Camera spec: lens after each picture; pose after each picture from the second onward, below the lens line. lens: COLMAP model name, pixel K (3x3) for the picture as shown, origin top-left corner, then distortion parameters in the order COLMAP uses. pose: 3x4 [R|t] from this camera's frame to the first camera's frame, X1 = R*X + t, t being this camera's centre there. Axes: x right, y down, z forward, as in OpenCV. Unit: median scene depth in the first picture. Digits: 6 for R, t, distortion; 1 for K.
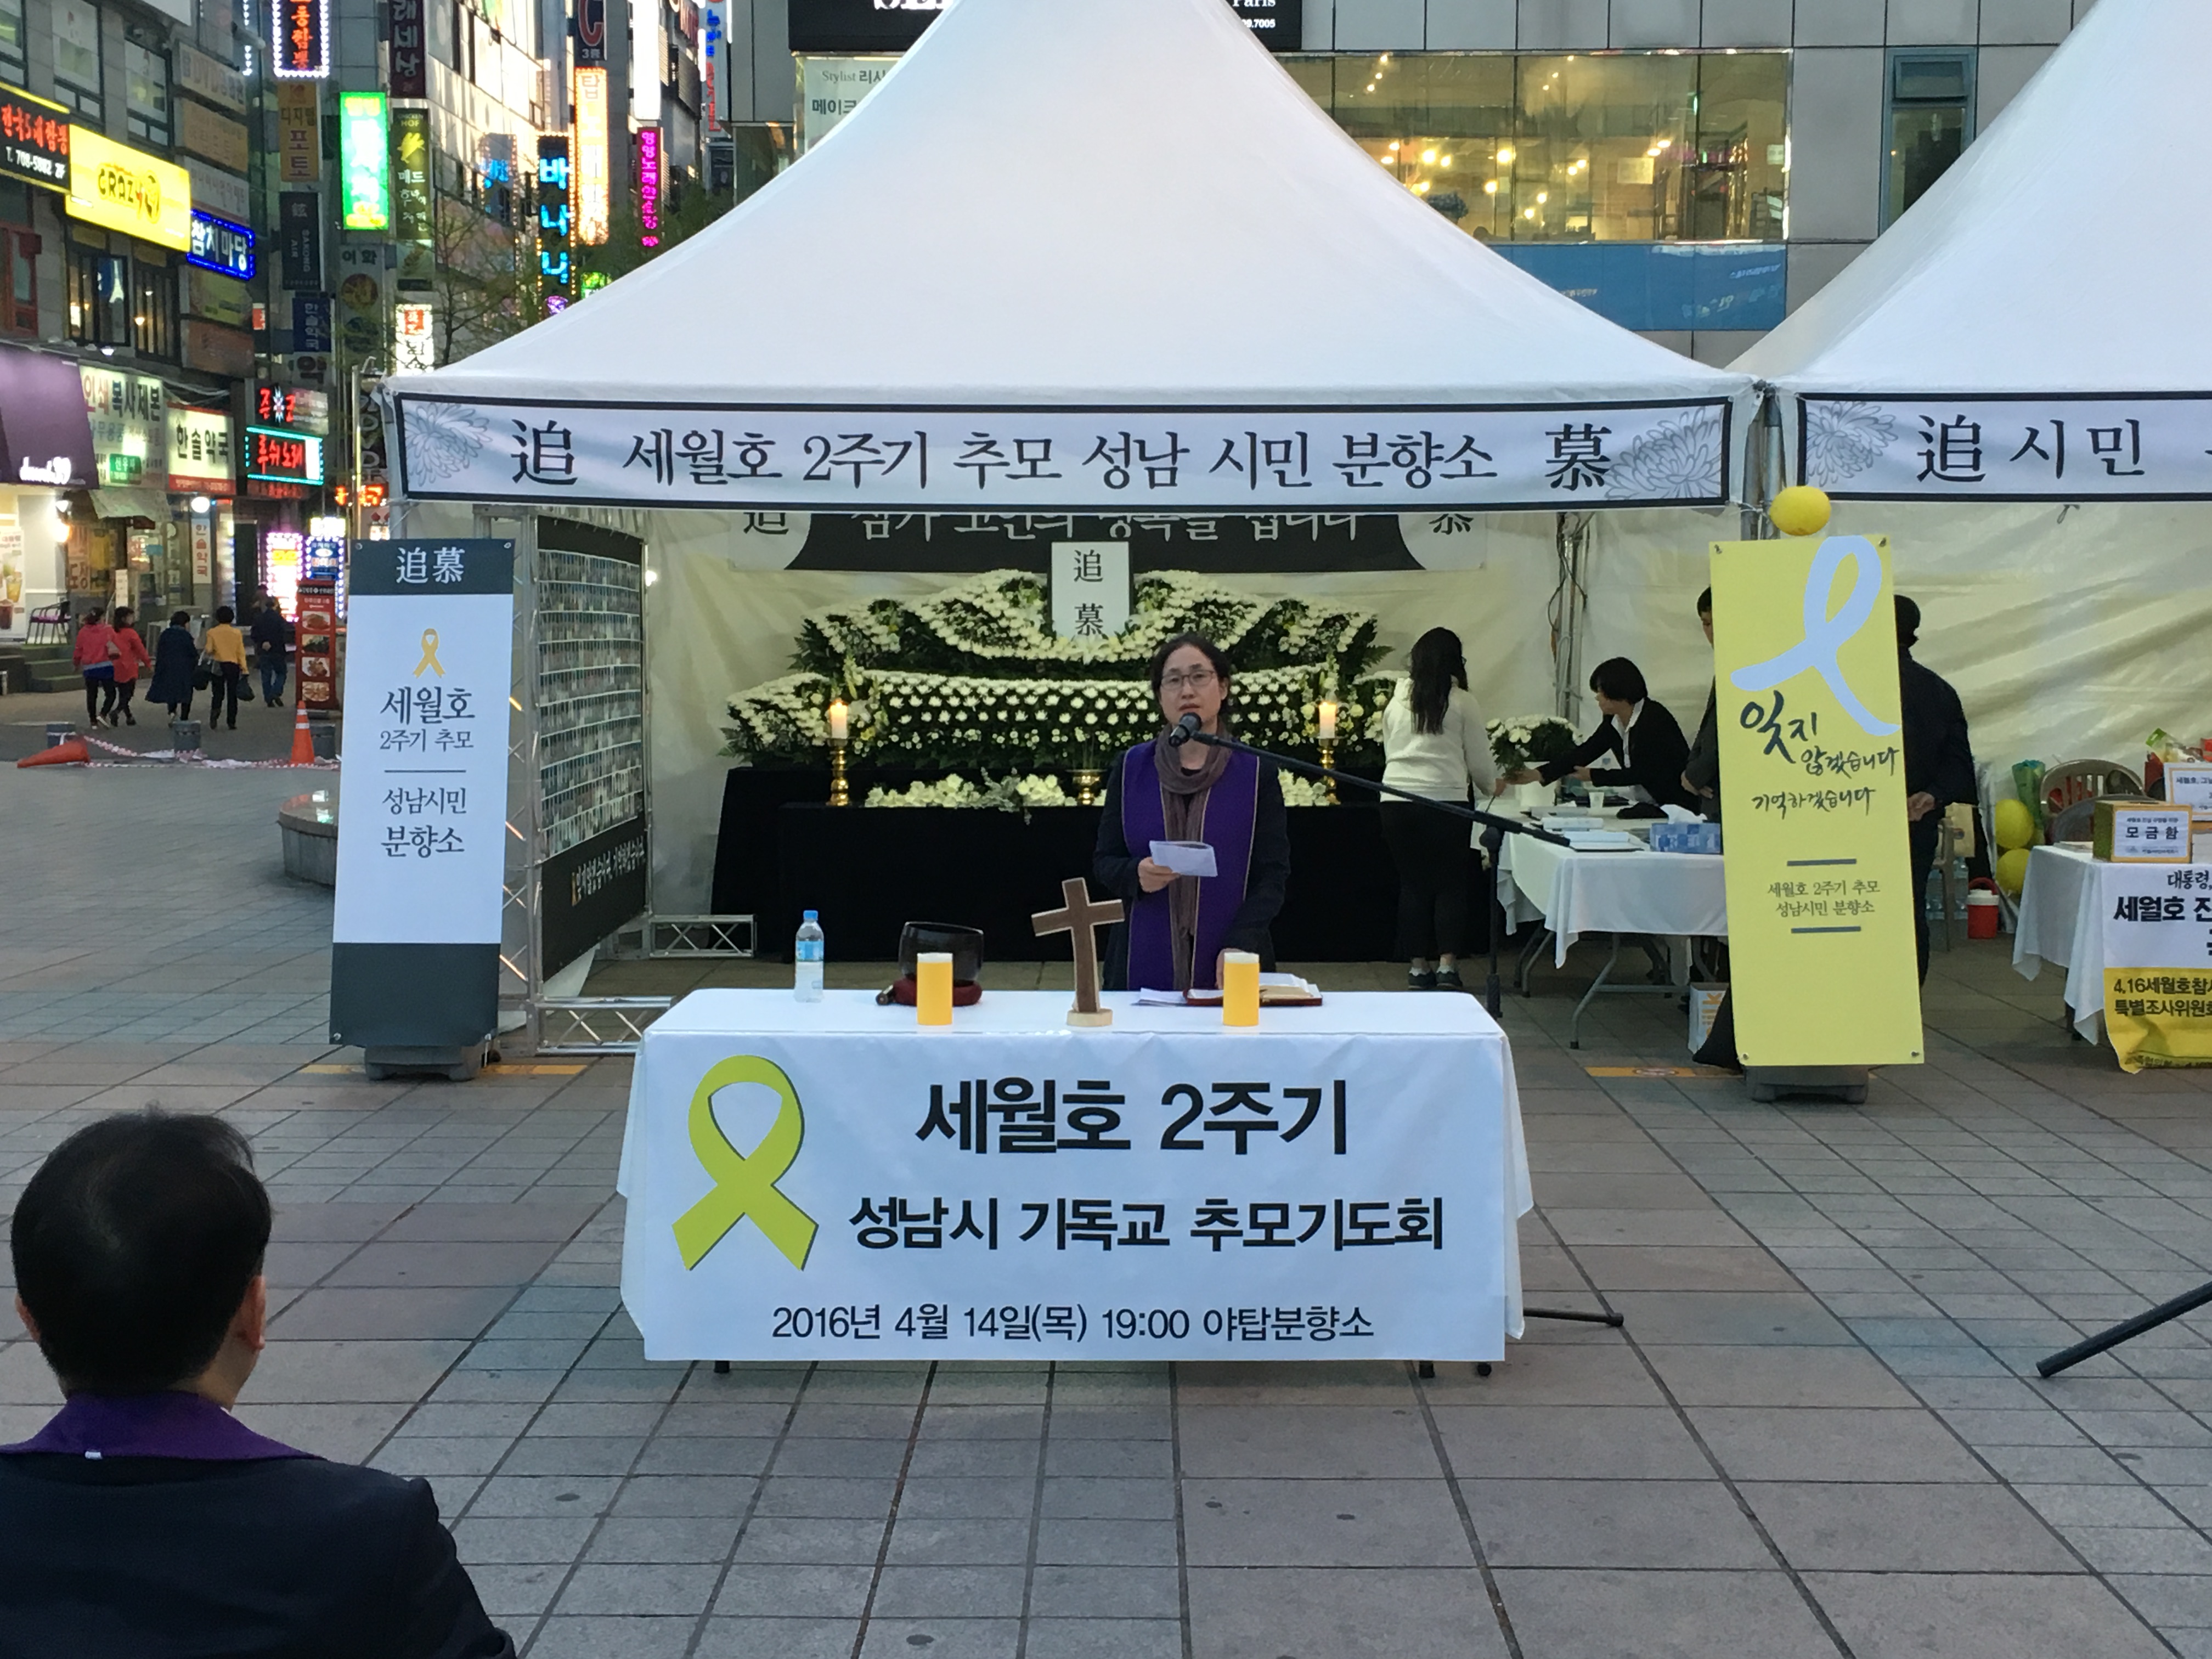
lens RADIAL K [[2928.1, 0, 1116.4], [0, 2928.1, 816.3], [0, 0, 1]] dist [0.071123, 0.000000]
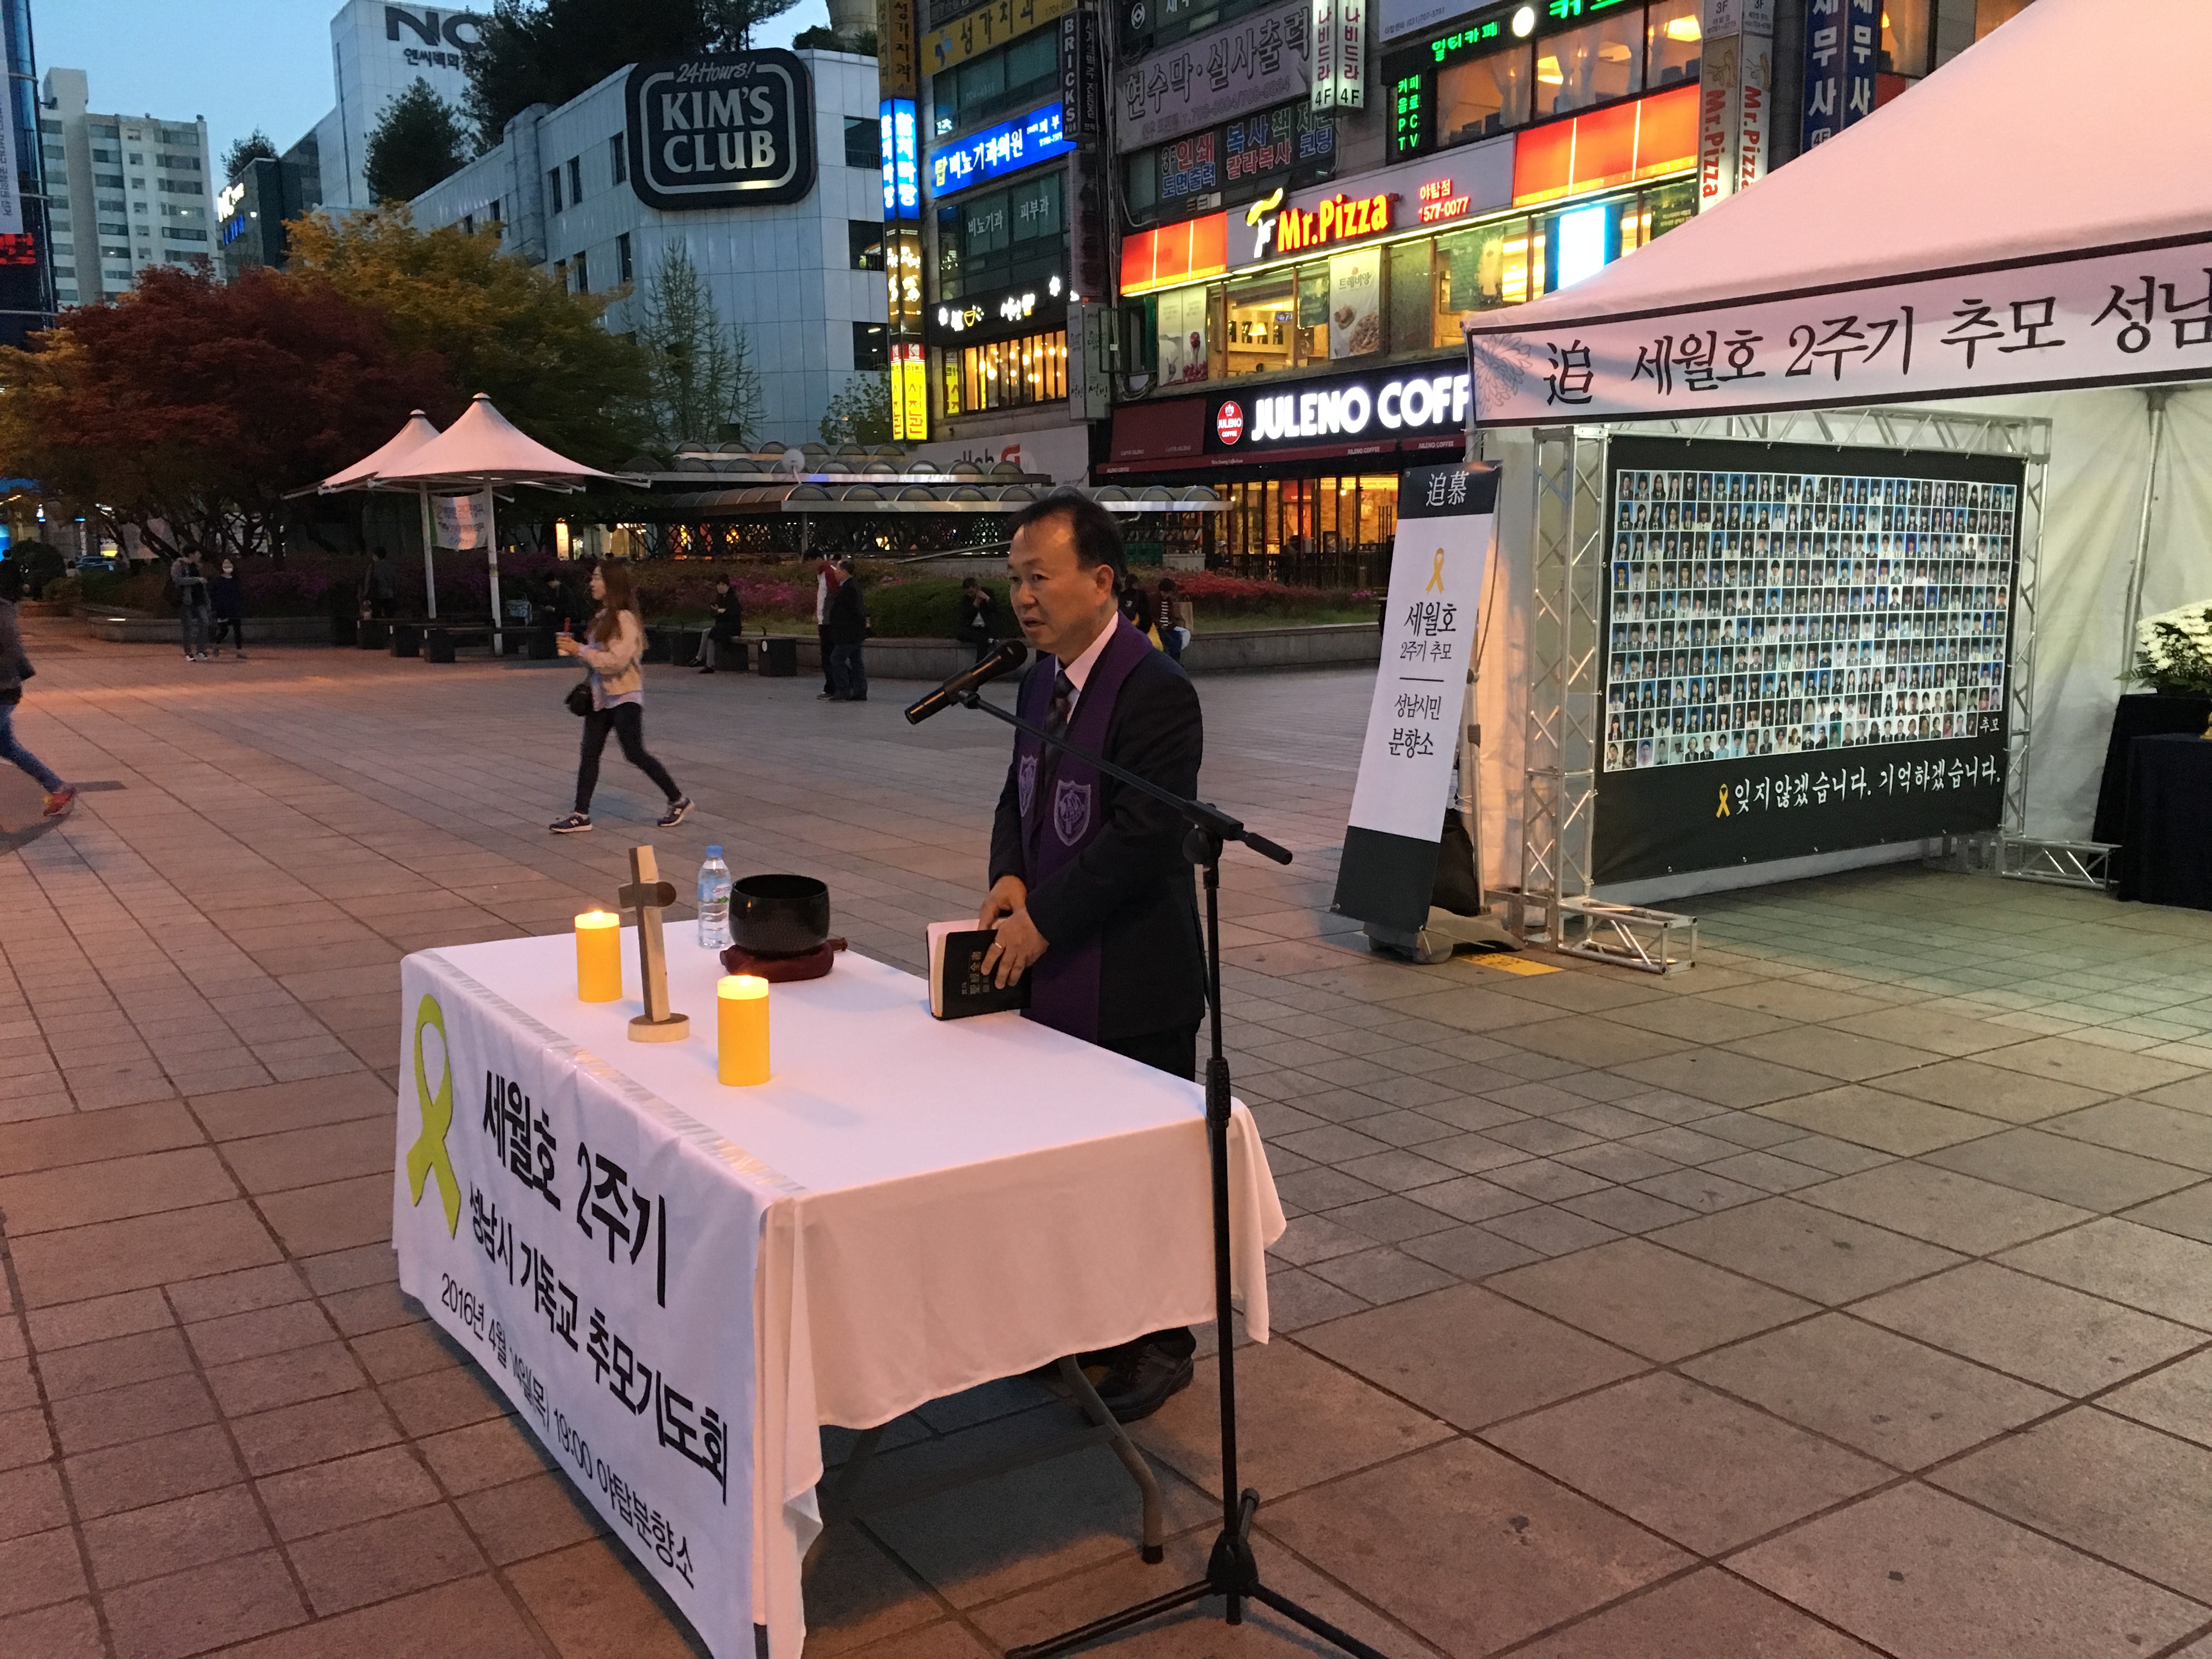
lens RADIAL K [[1886.4, 0, 1089.4], [0, 1886.4, 833.6], [0, 0, 1]] dist [0.104915, -0.128689]
pose [[0.563343, 0.114387, -0.818267, 0.273545], [-0.052936, 0.993332, 0.102416, -0.023474], [0.824526, -0.014380, 0.565642, 0.484409]]
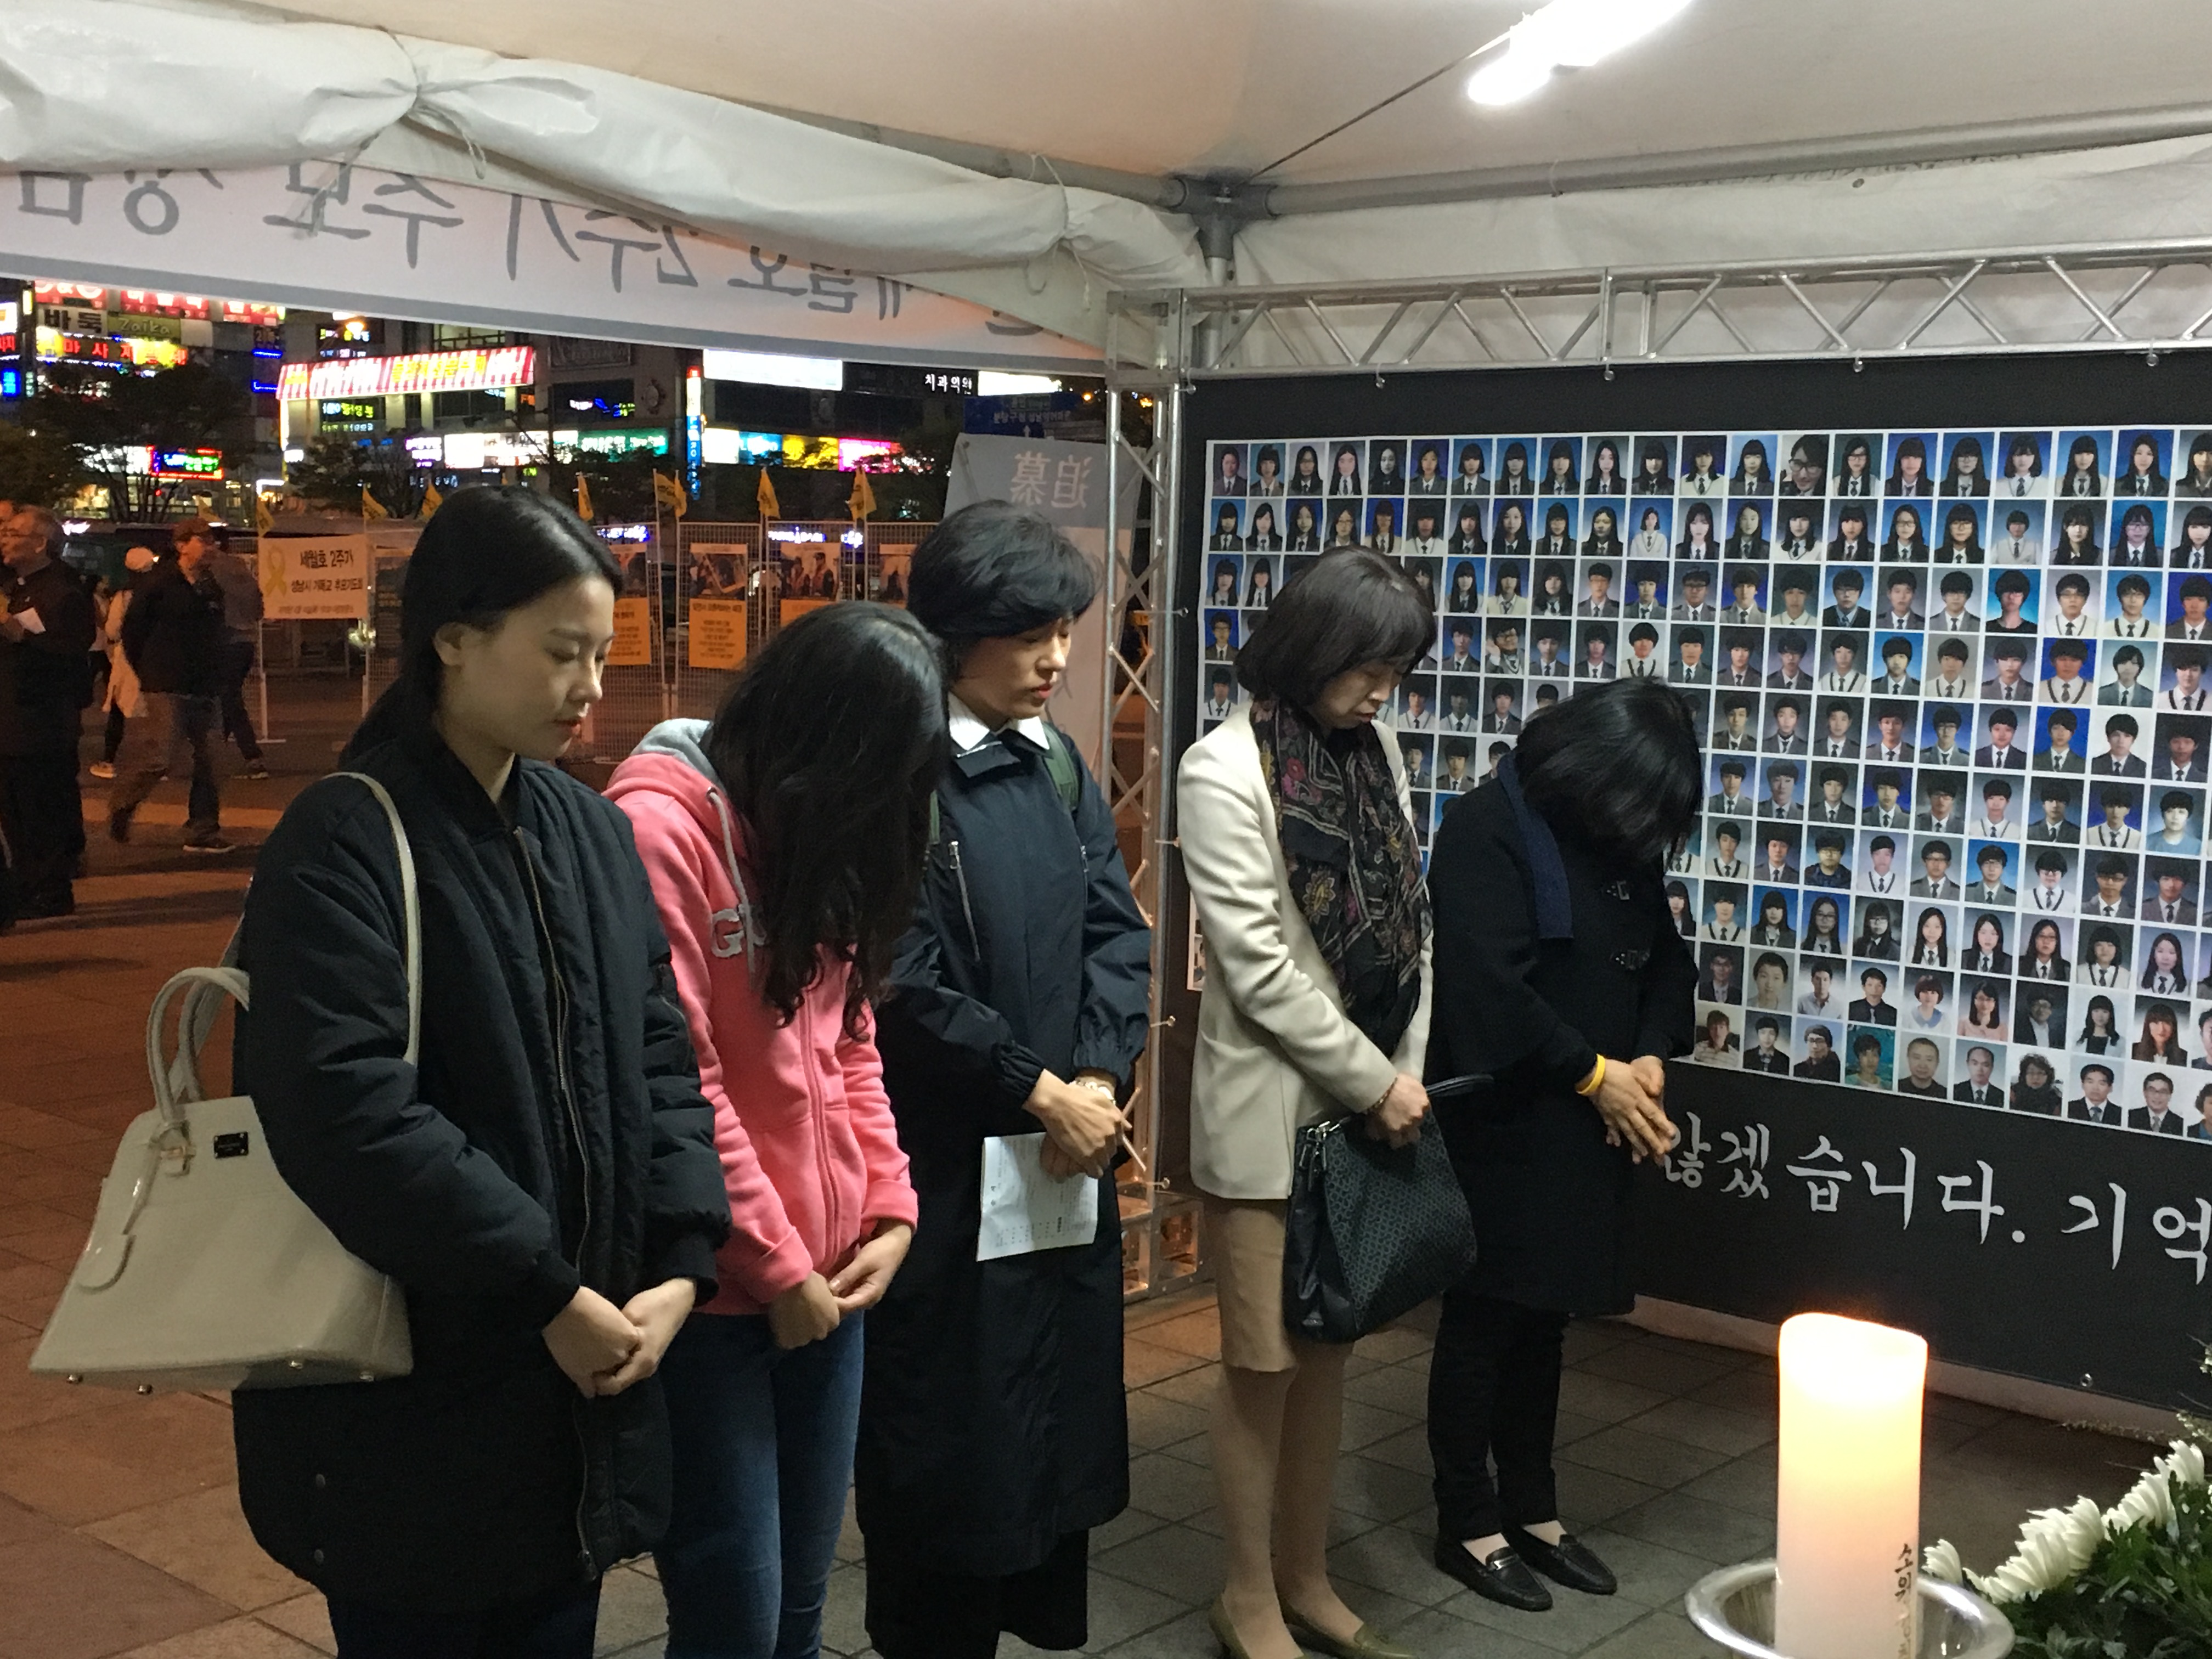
lens RADIAL K [[2671.7, 0, 1092.3], [0, 2671.7, 834.0], [0, 0, 1]] dist [0.080916, 0.000000]
pose [[-0.648817, 0.056337, -0.758856, 0.222409], [-0.079729, 0.986734, 0.141422, -0.092616], [0.756756, 0.152260, -0.635718, 1.399863]]
